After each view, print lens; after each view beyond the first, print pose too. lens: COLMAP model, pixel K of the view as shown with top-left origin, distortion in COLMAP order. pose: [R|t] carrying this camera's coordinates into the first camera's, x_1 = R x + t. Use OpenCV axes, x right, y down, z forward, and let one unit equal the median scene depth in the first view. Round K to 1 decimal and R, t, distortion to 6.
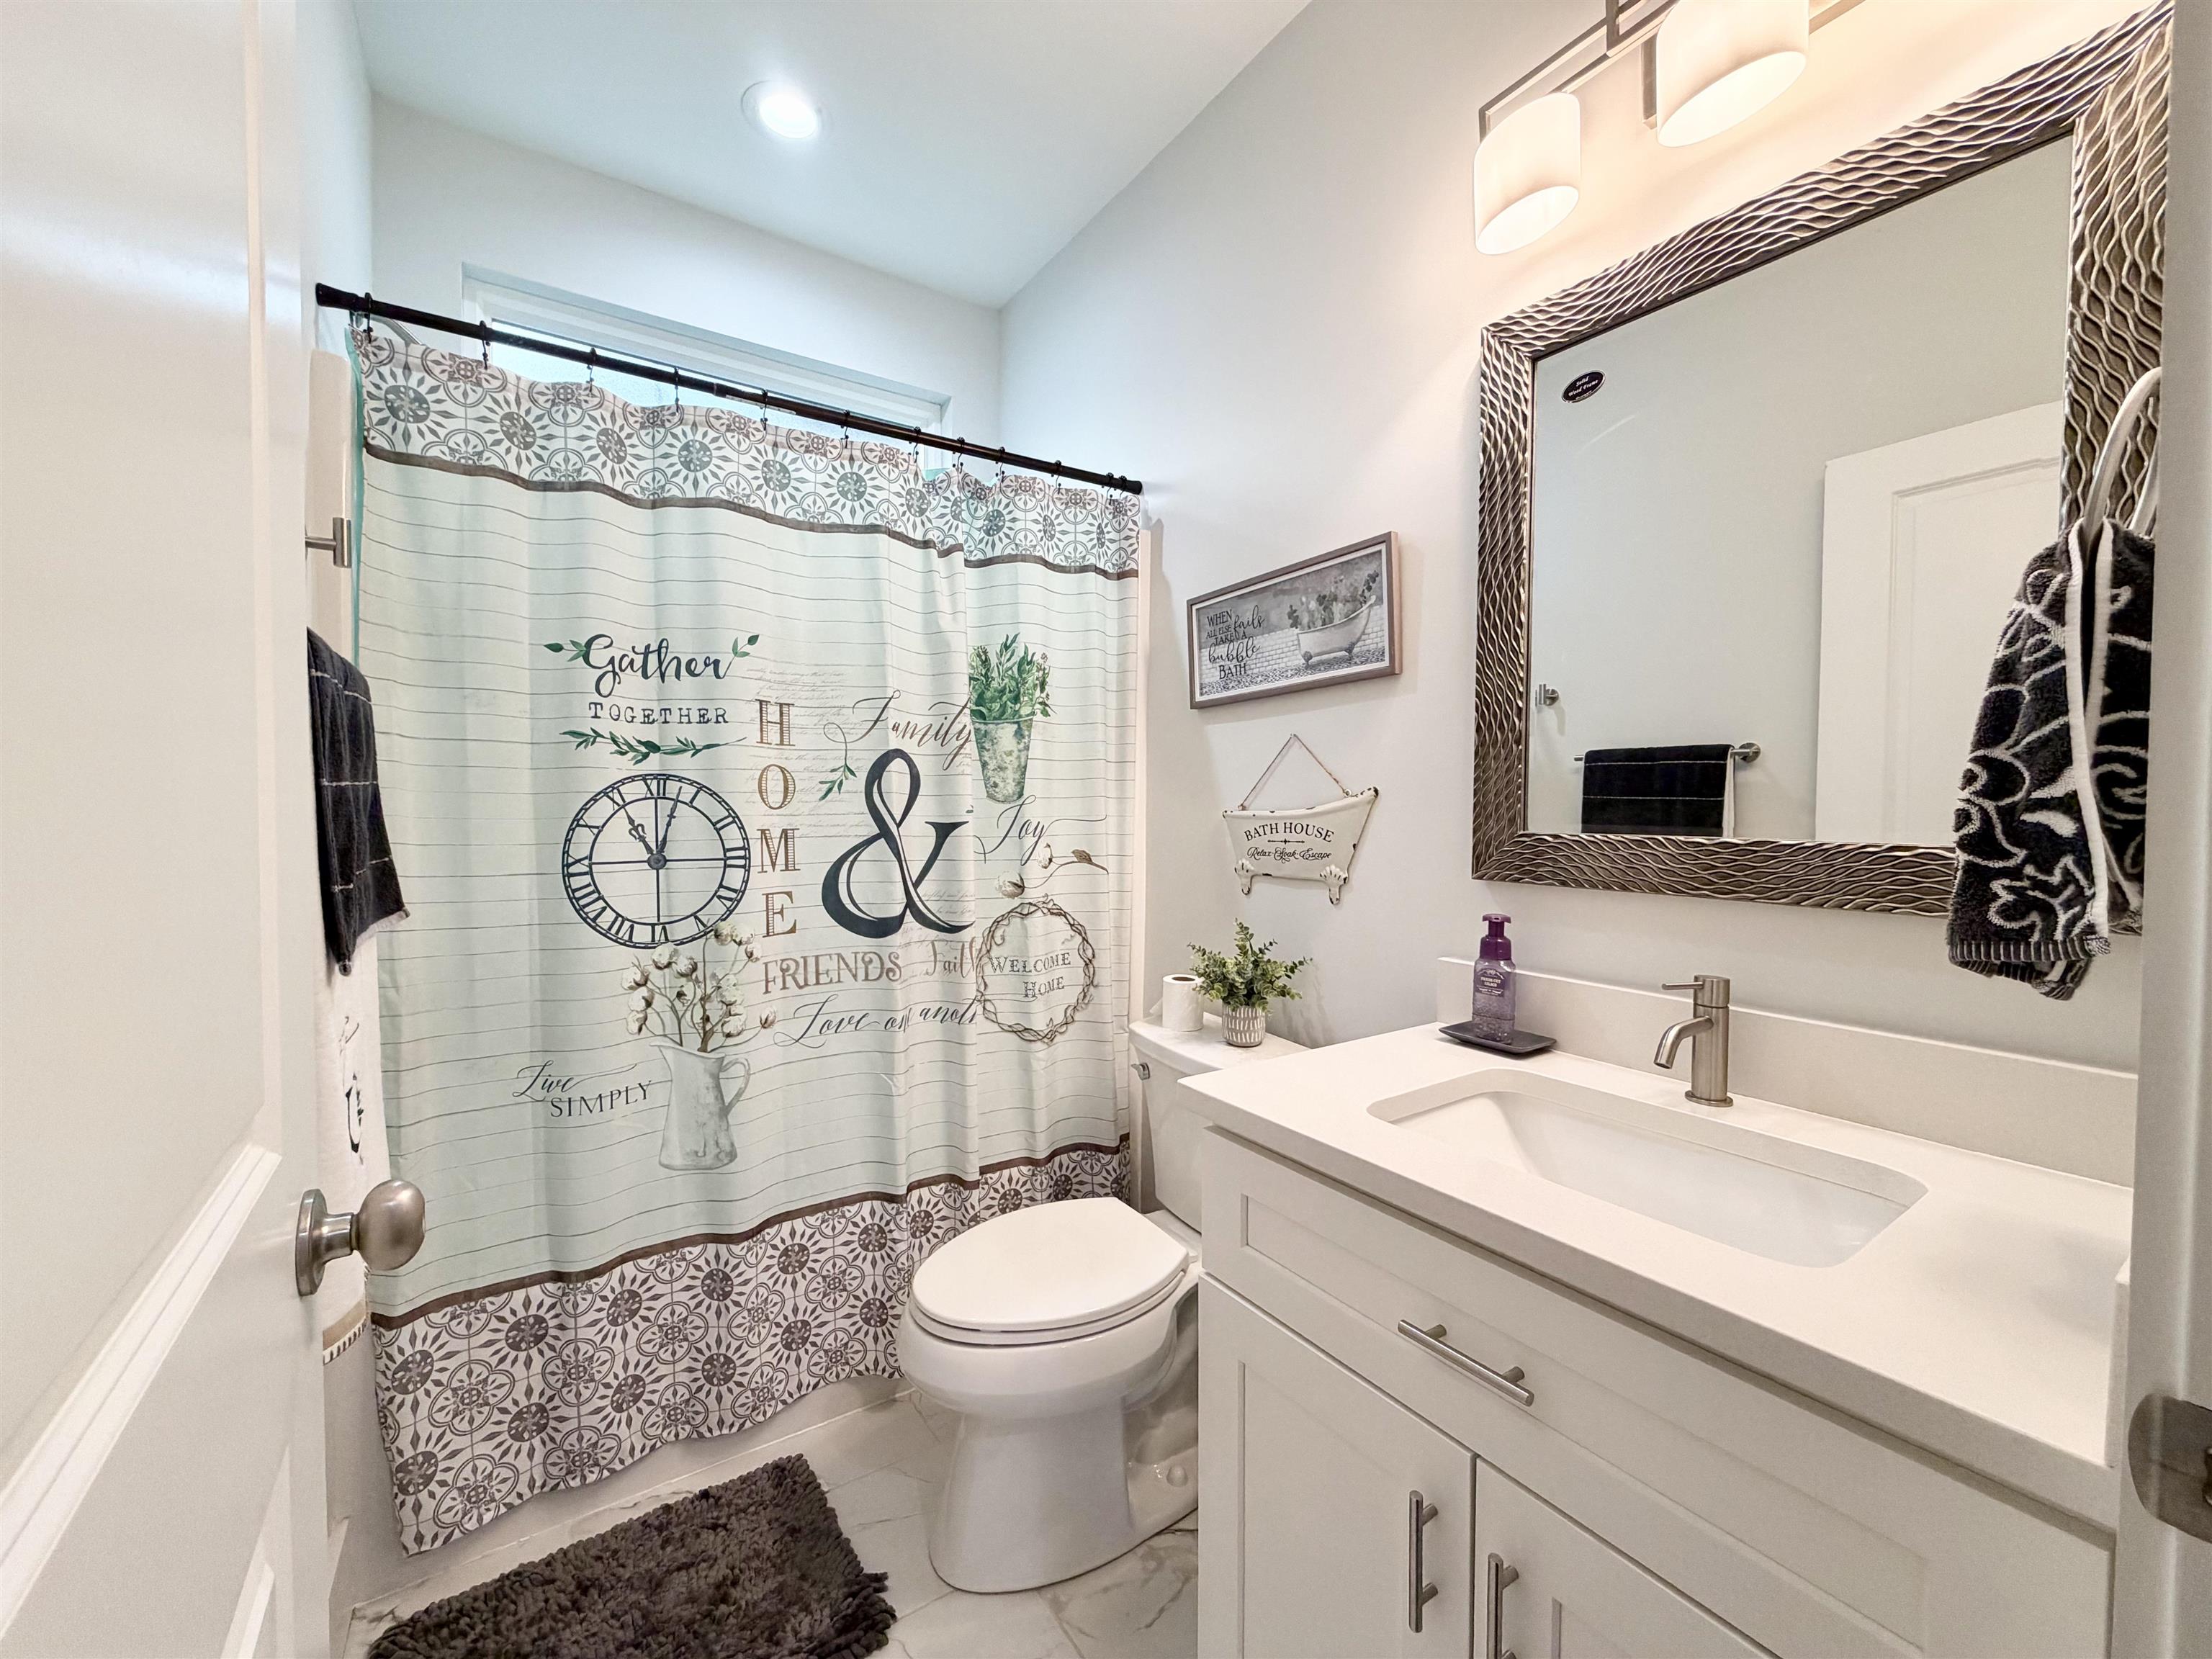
lens RADIAL K [[882.7, 0, 1094.5], [0, 882.7, 827.0], [0, 0, 1]] dist [0.000016, 0.000383]
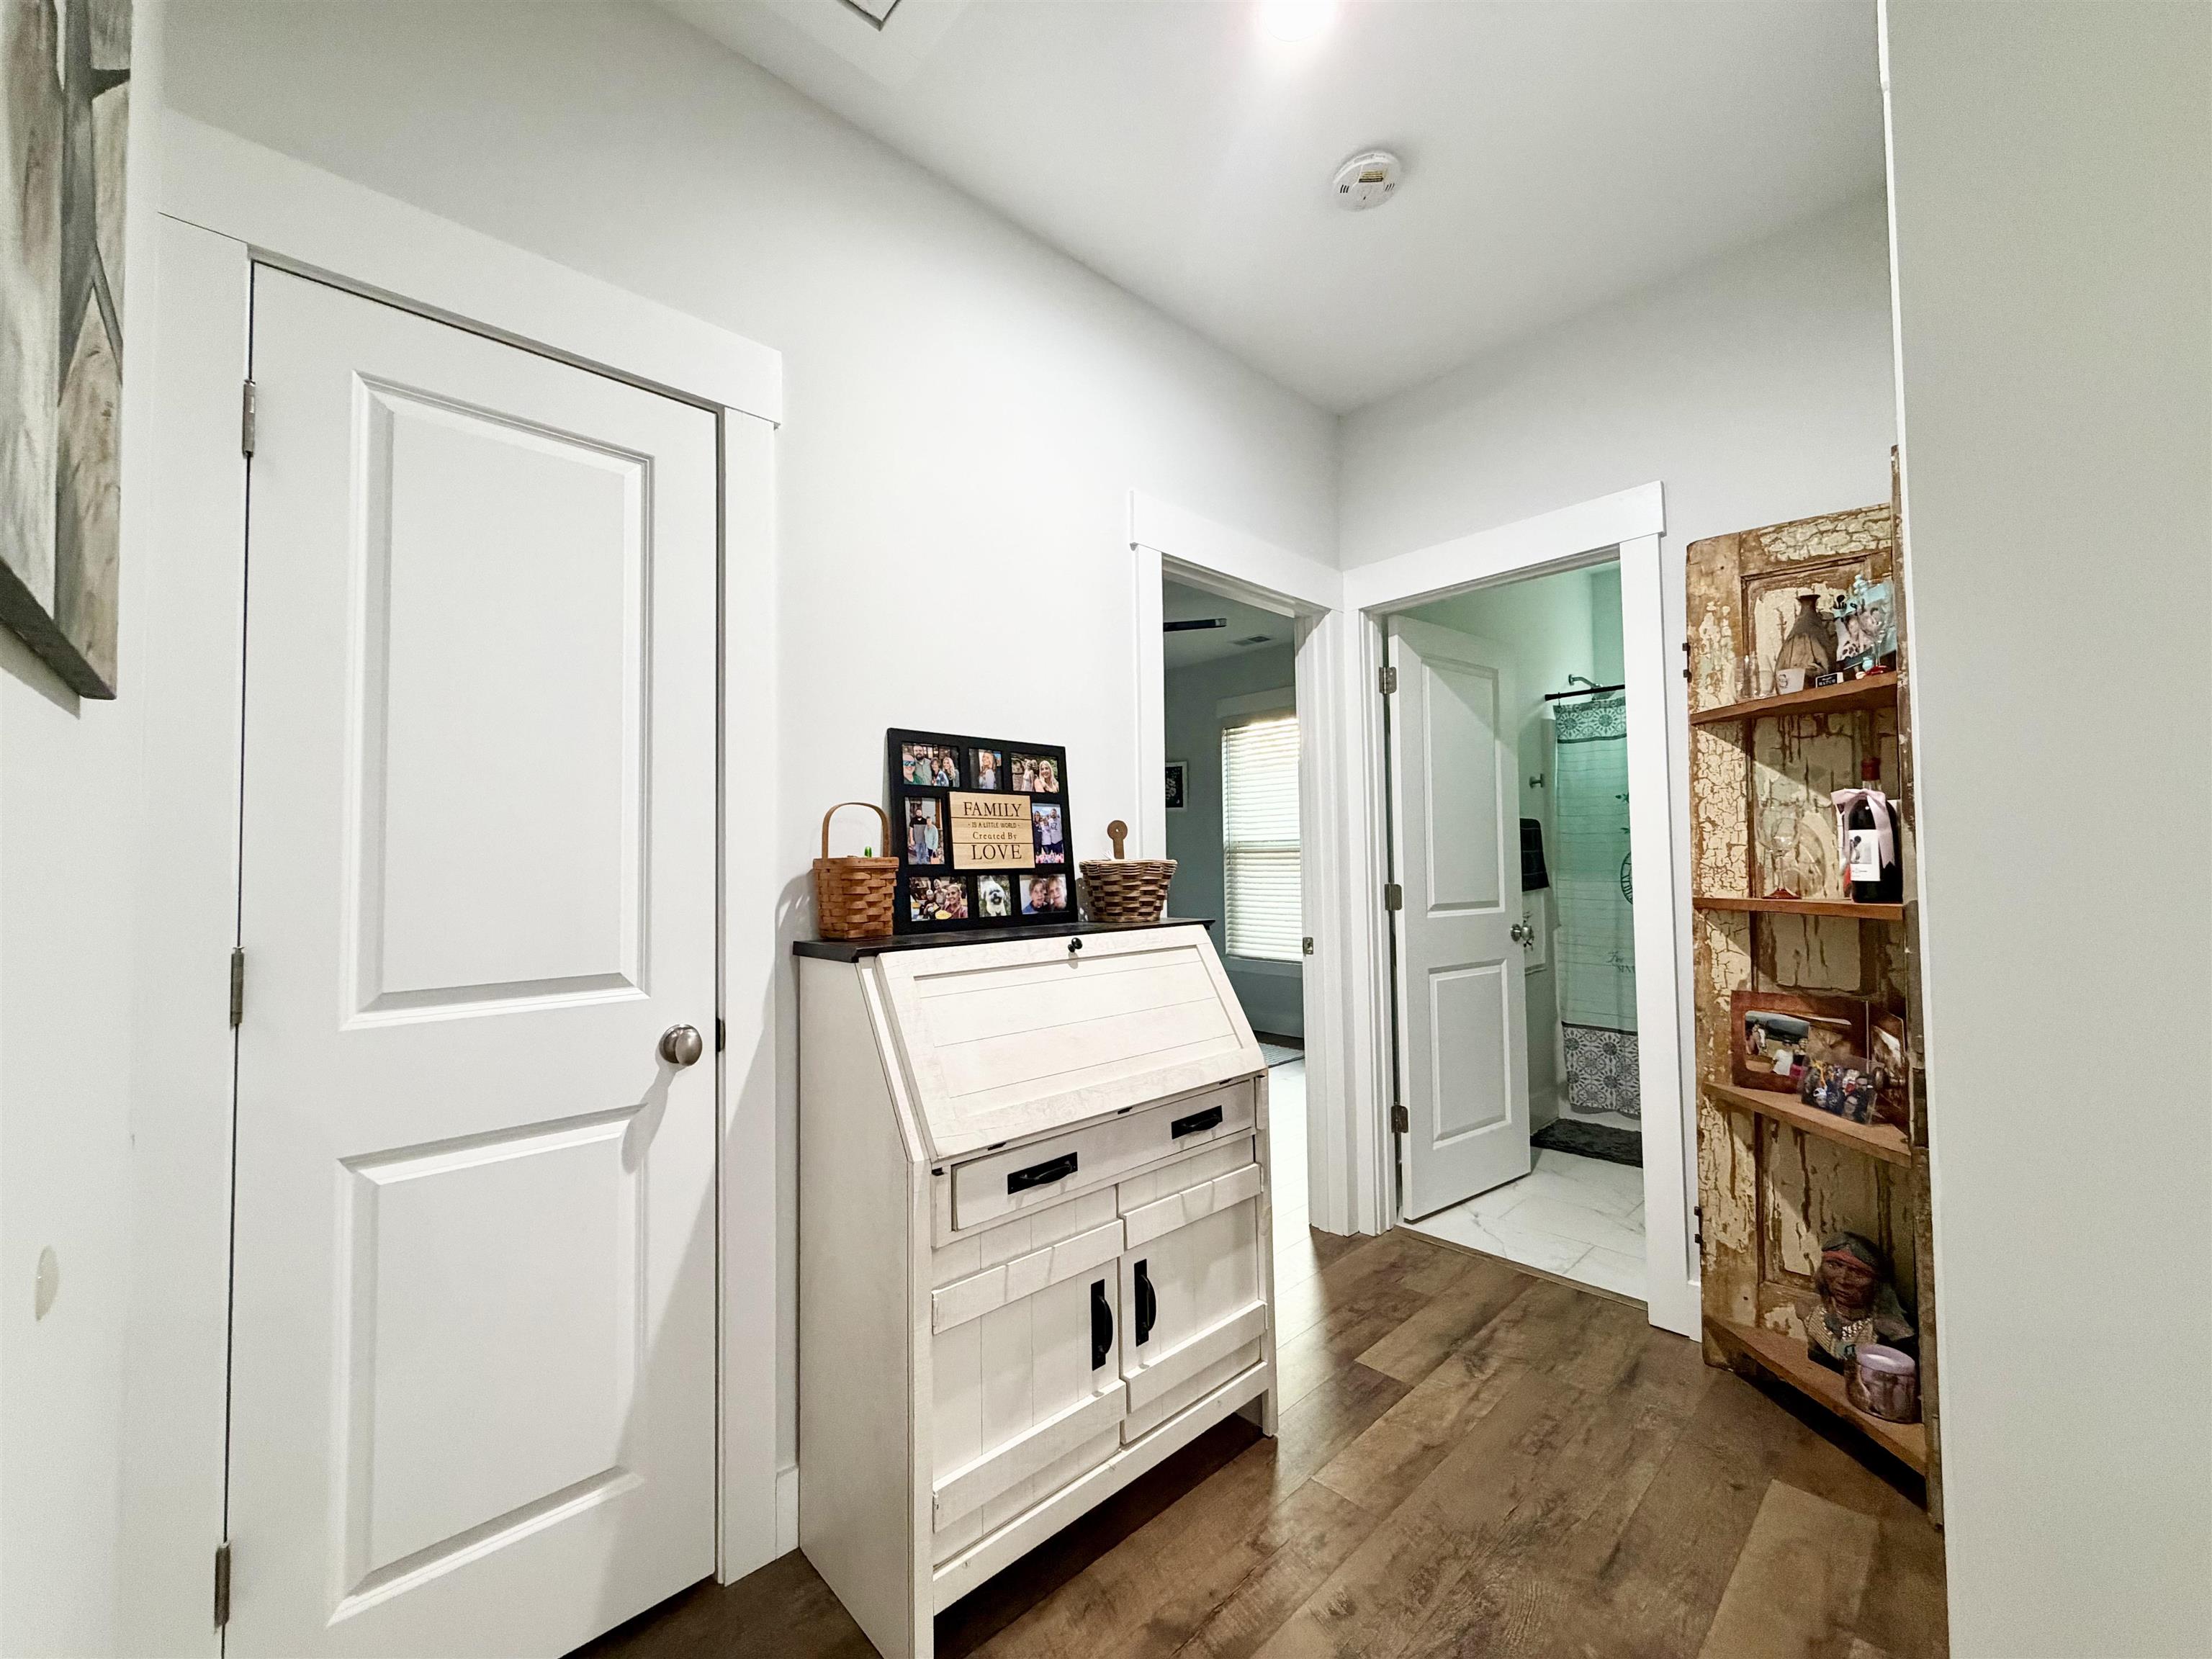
lens RADIAL K [[882.7, 0, 1094.5], [0, 882.7, 827.0], [0, 0, 1]] dist [0.000016, 0.000383]
pose [[0.153926, -0.043042, -0.987144, 1.840080], [-0.013640, 0.998863, -0.045680, 0.033790], [0.987988, 0.020496, 0.153164, -1.011144]]
